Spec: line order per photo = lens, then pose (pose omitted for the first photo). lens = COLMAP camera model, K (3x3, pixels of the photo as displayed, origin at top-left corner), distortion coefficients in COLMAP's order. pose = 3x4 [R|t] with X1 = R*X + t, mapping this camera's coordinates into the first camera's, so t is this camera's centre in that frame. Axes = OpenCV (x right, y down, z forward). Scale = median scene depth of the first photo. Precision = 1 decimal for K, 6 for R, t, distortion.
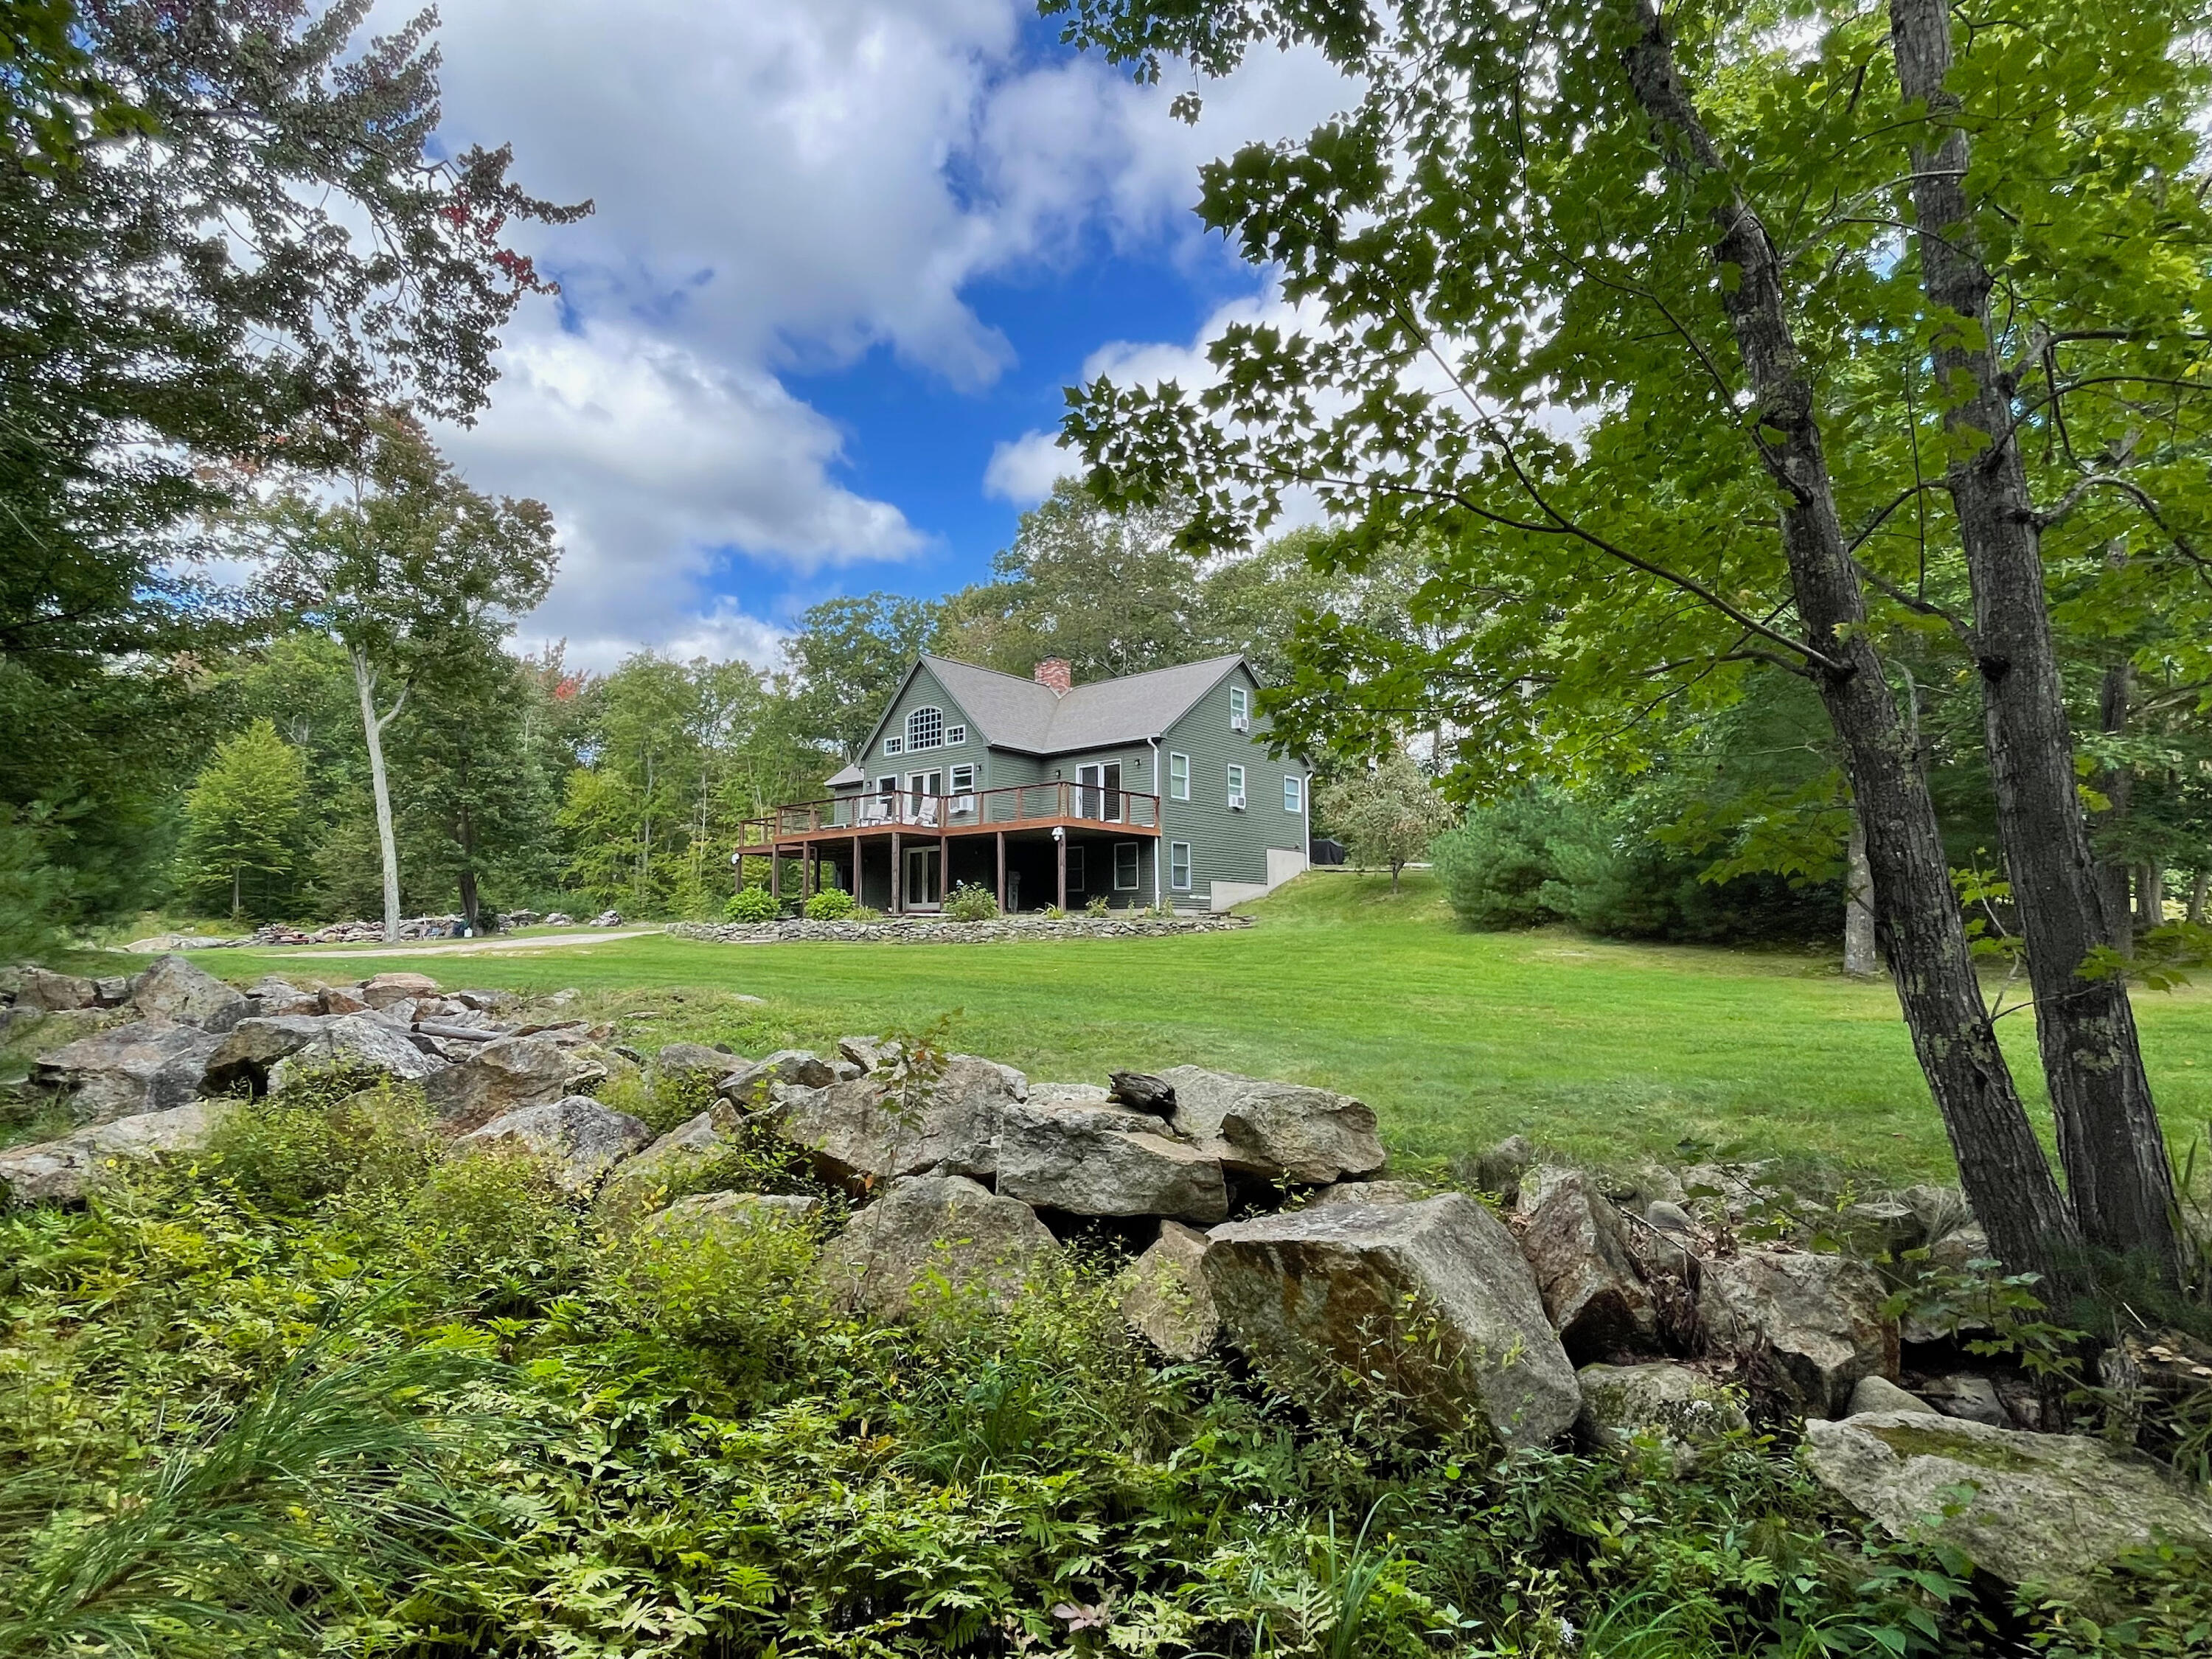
lens RADIAL K [[1120.0, 0, 1102.3], [0, 1120.0, 832.6], [0, 0, 1]] dist [0.018236, 0.001006]
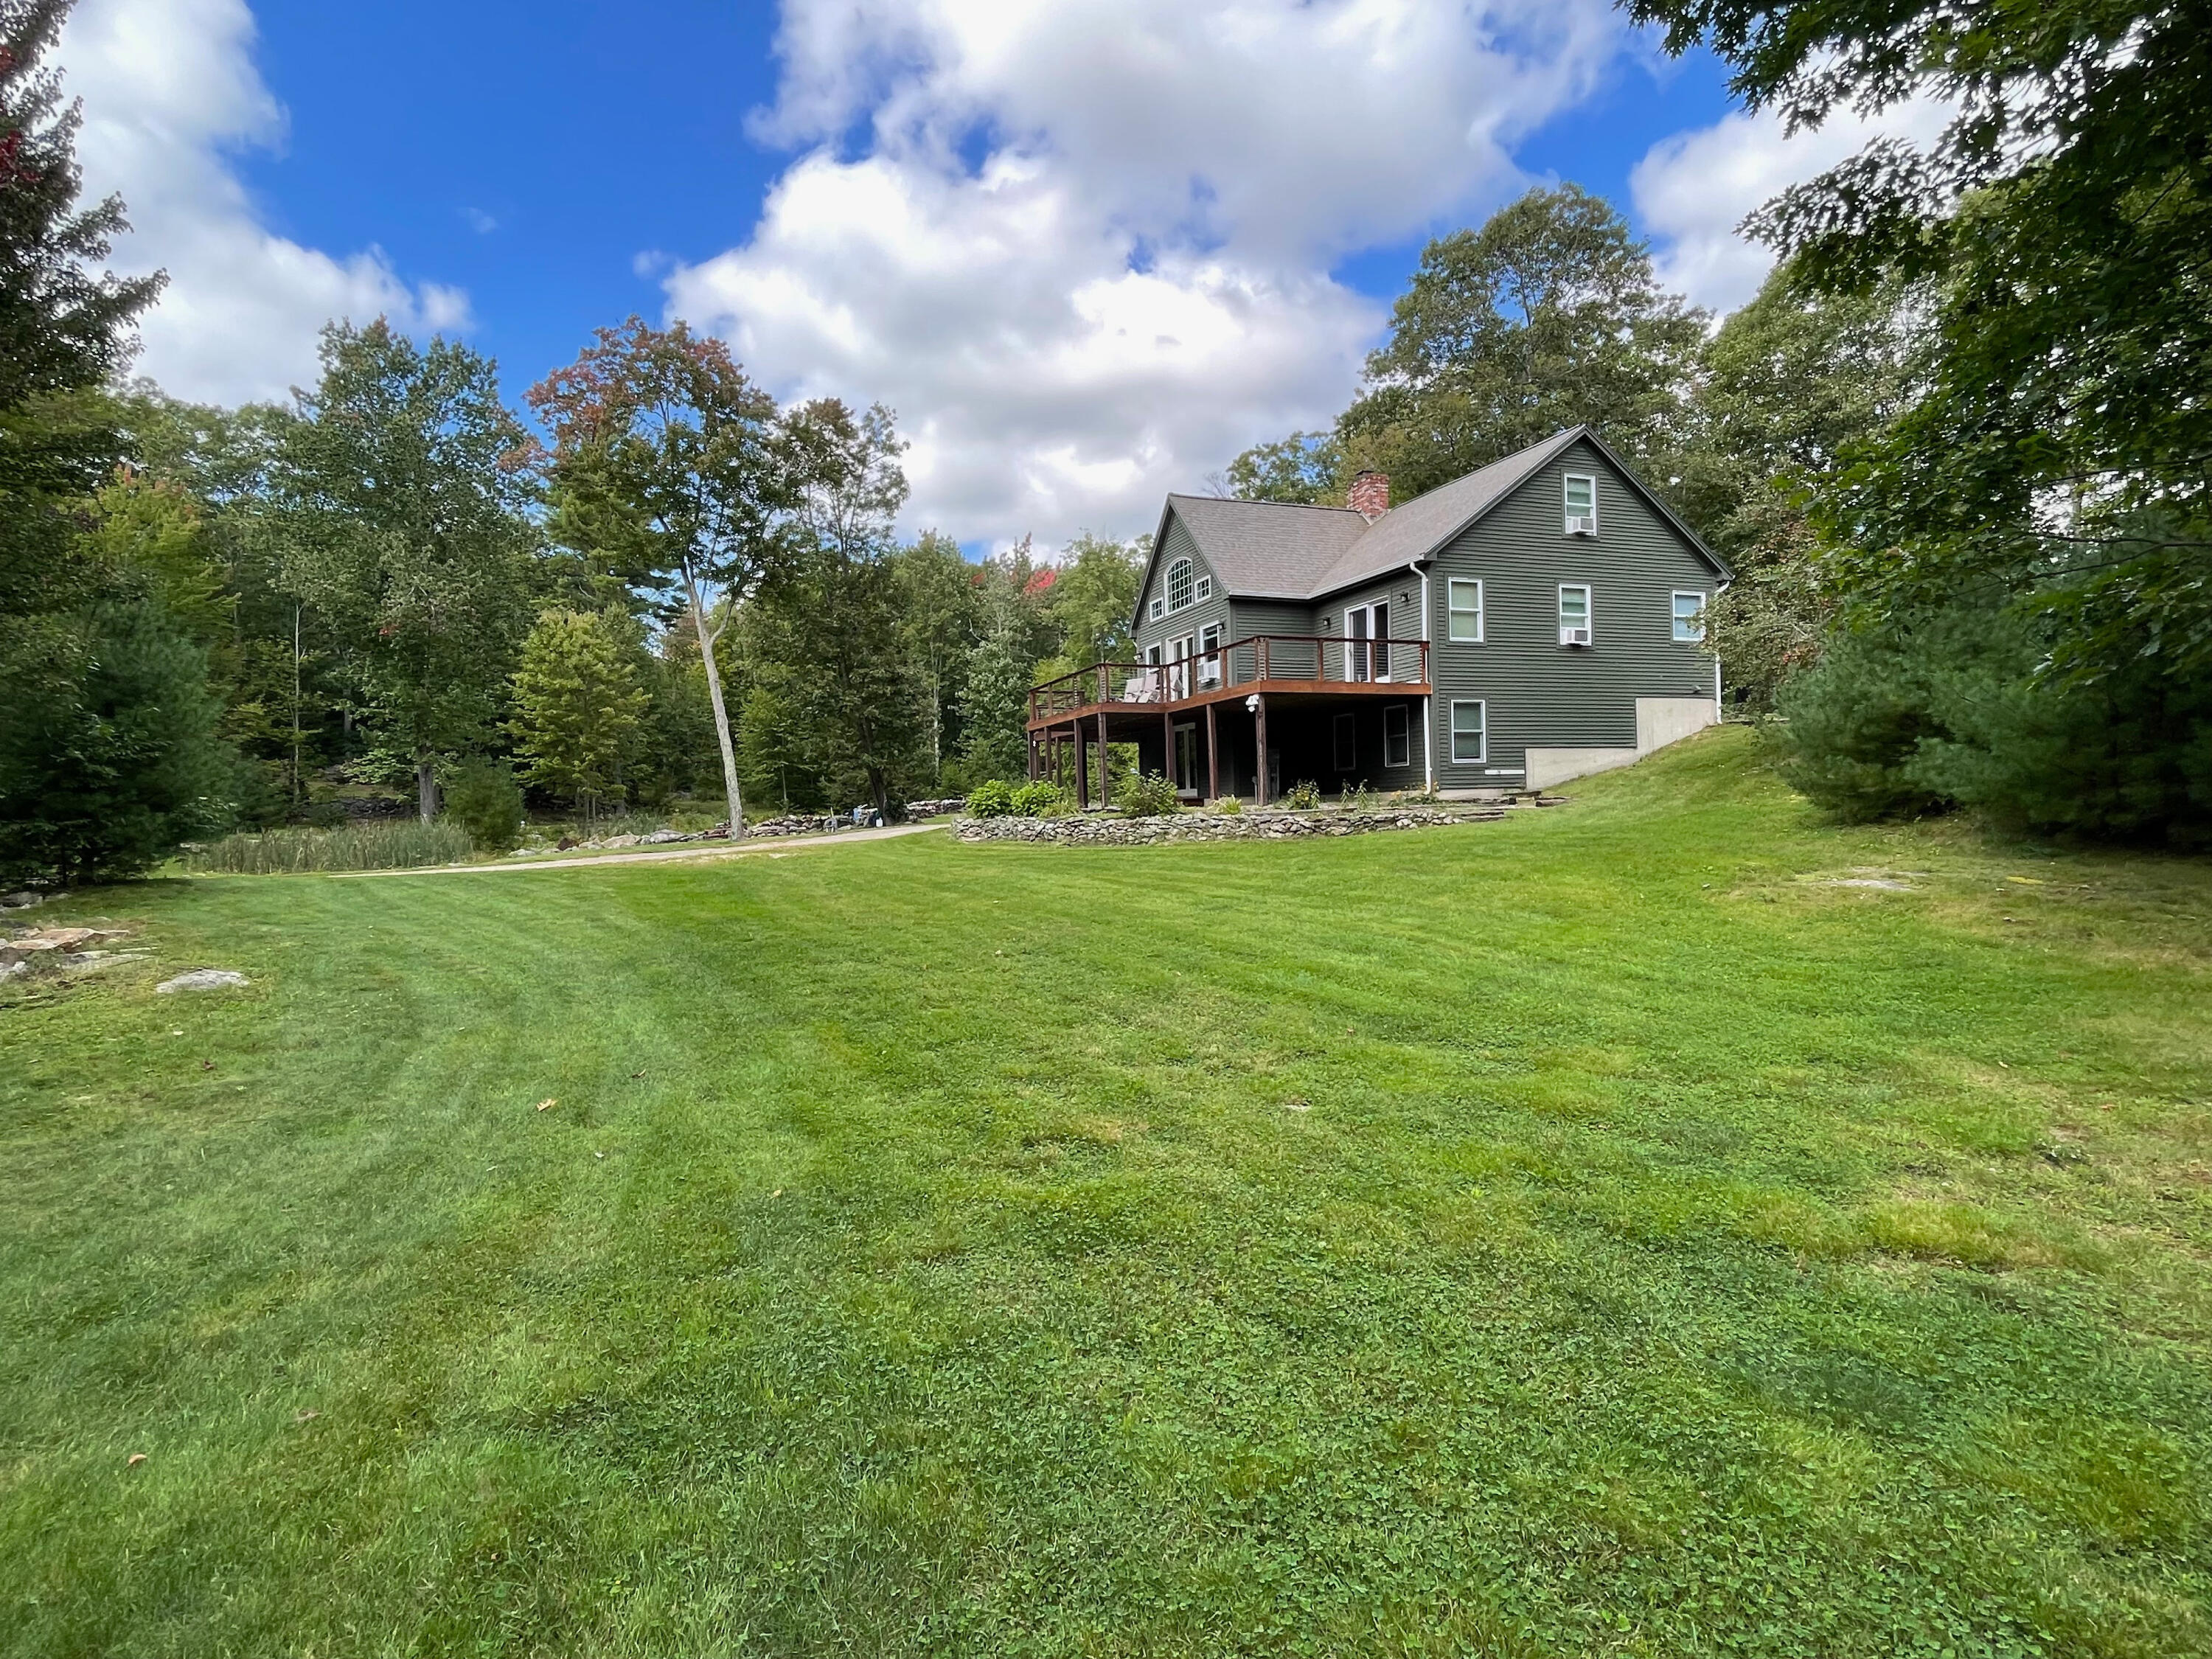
lens RADIAL K [[1120.0, 0, 1108.2], [0, 1120.0, 827.2], [0, 0, 1]] dist [0.018236, 0.001006]
pose [[0.872763, -0.011671, -0.488005, 0.599960], [0.067845, 0.992911, 0.097590, 0.009348], [0.483406, -0.118282, 0.867368, 0.607704]]
